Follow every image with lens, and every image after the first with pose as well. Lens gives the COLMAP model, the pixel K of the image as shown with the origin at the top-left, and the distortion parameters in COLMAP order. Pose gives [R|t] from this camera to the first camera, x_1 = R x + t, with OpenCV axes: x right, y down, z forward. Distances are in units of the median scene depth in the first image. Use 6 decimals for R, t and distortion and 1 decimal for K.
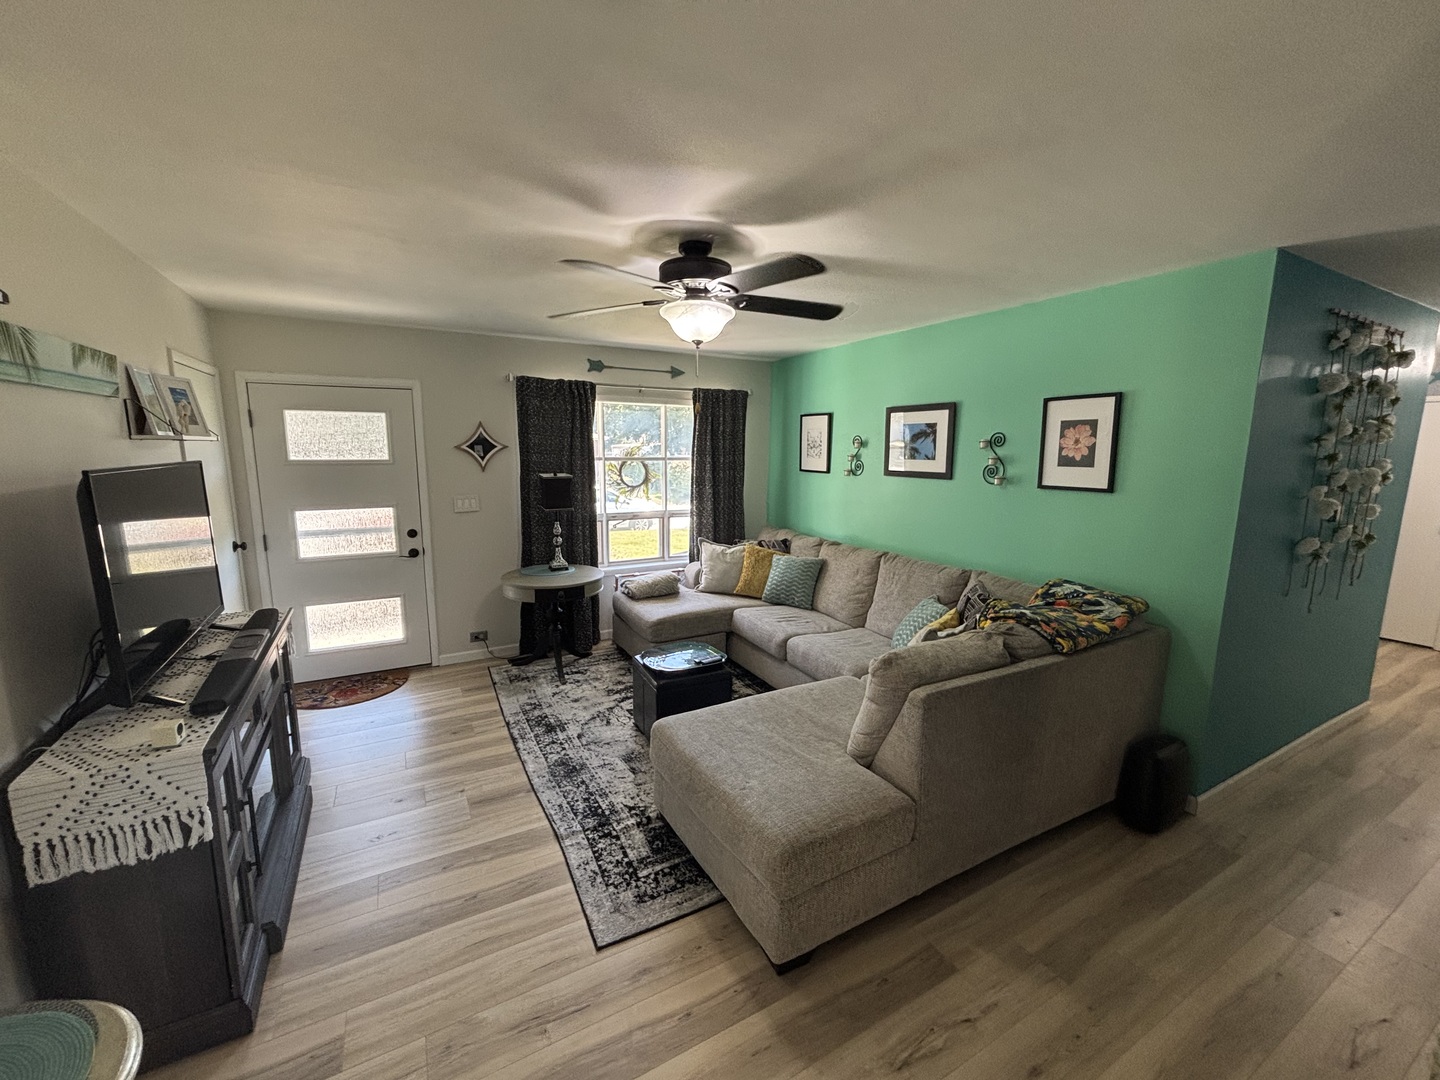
lens RADIAL K [[585.2, 0, 724.8], [0, 585.2, 541.2], [0, 0, 1]] dist [0.002145, 0.000182]
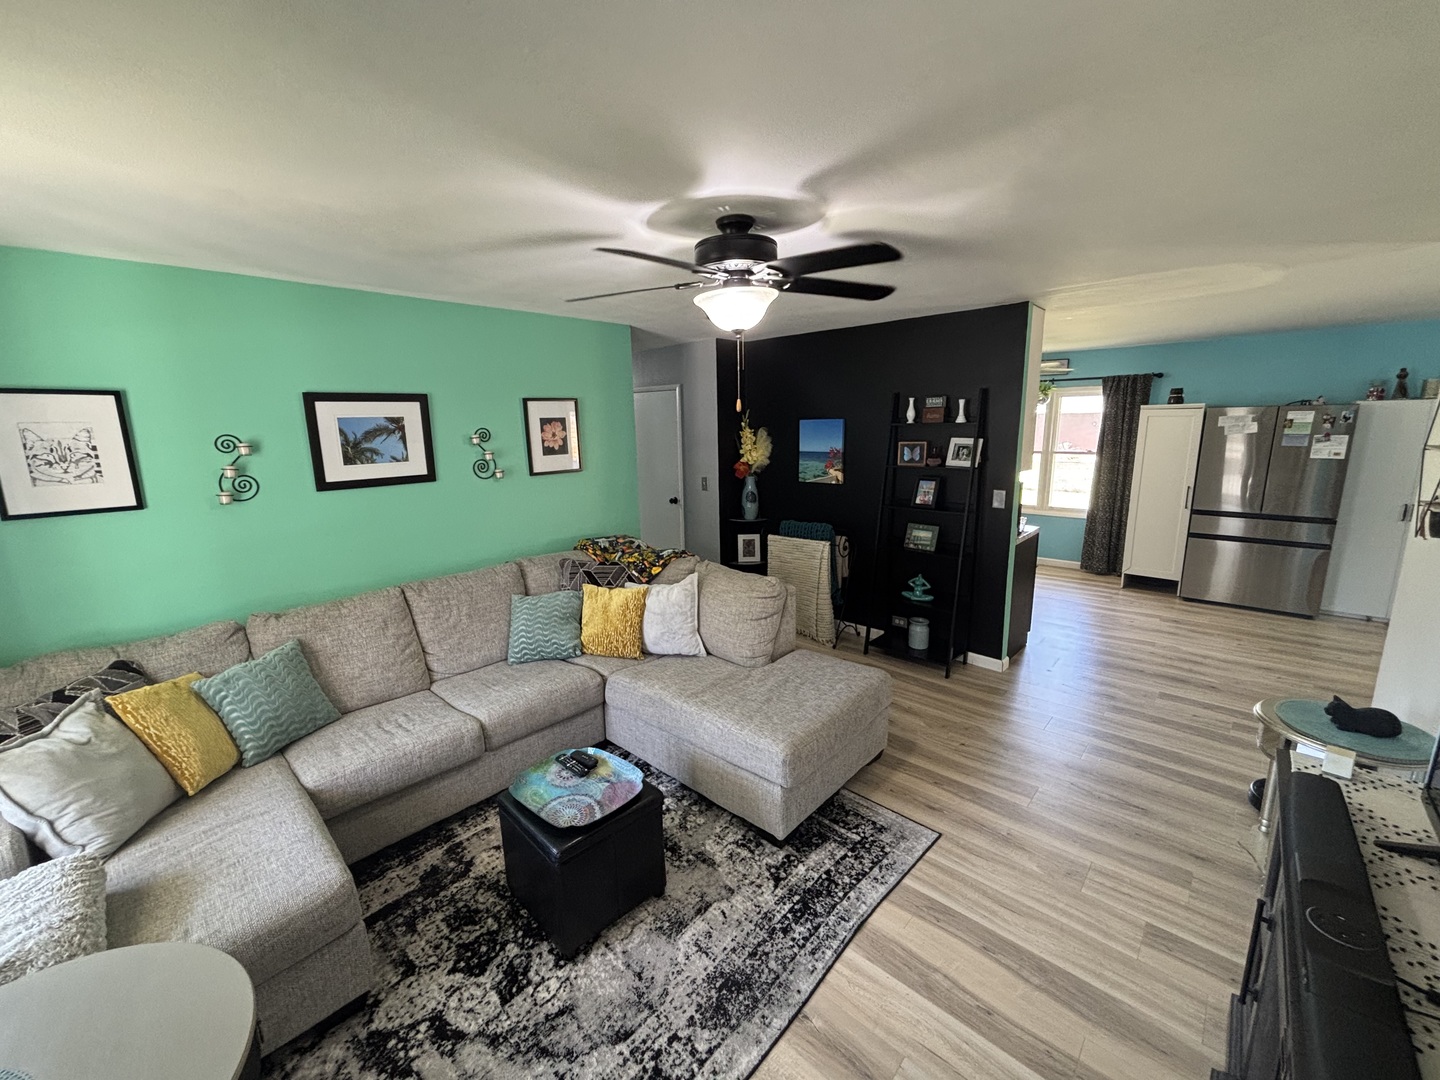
lens RADIAL K [[585.2, 0, 728.9], [0, 585.2, 535.9], [0, 0, 1]] dist [0.002145, 0.000182]
pose [[-0.316848, -0.174595, 0.932268, -0.744868], [0.177737, 0.954570, 0.239179, -0.198910], [-0.931674, 0.241482, -0.271421, 1.054427]]
